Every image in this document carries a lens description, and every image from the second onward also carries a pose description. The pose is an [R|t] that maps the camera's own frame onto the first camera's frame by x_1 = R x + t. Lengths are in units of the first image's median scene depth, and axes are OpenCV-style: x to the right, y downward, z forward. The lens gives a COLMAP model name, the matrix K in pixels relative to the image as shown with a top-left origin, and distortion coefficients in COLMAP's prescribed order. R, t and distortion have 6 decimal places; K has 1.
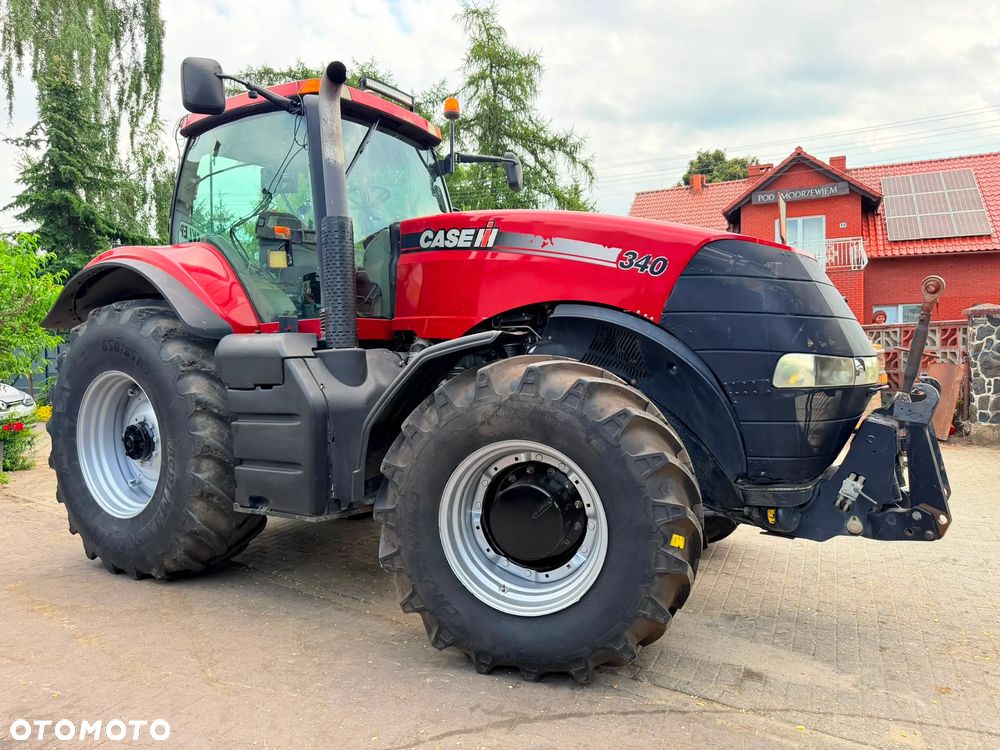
lens RADIAL K [[708.8, 0, 500.0], [0, 708.8, 375.0], [0, 0, 1]] dist [0.033639, -0.038132]
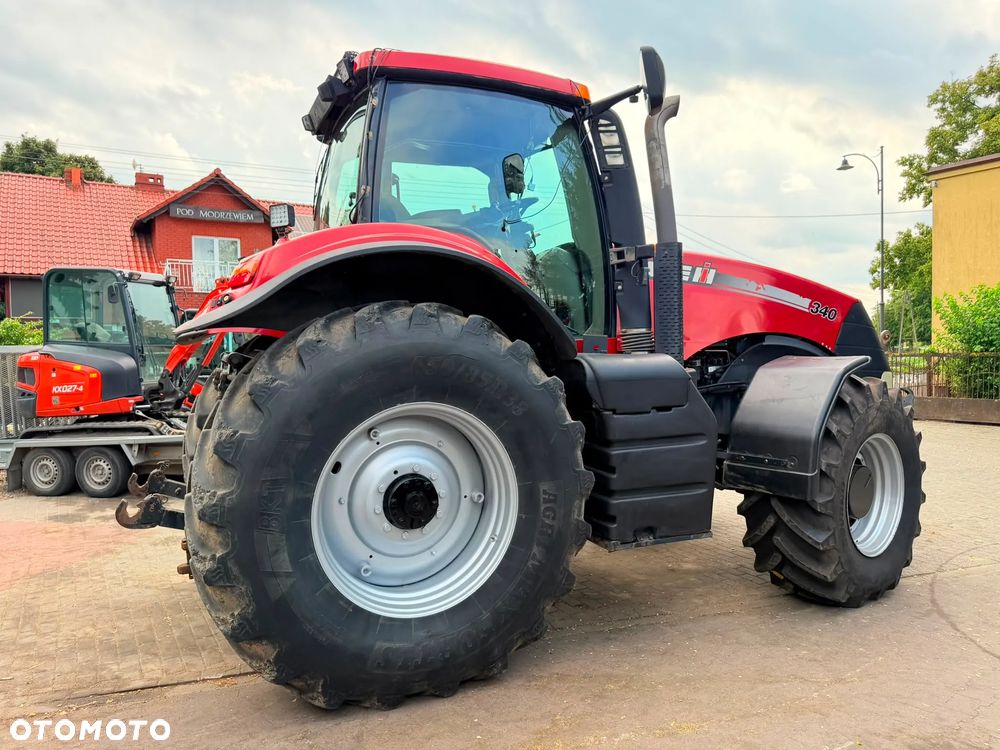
lens RADIAL K [[711.5, 0, 505.6], [0, 711.5, 373.0], [0, 0, 1]] dist [0.000566, 0.000014]
pose [[0.553440, -0.007413, 0.832856, -1.334208], [0.030035, 0.999488, -0.011062, -0.029931], [-0.832347, 0.031137, 0.553379, 0.693549]]
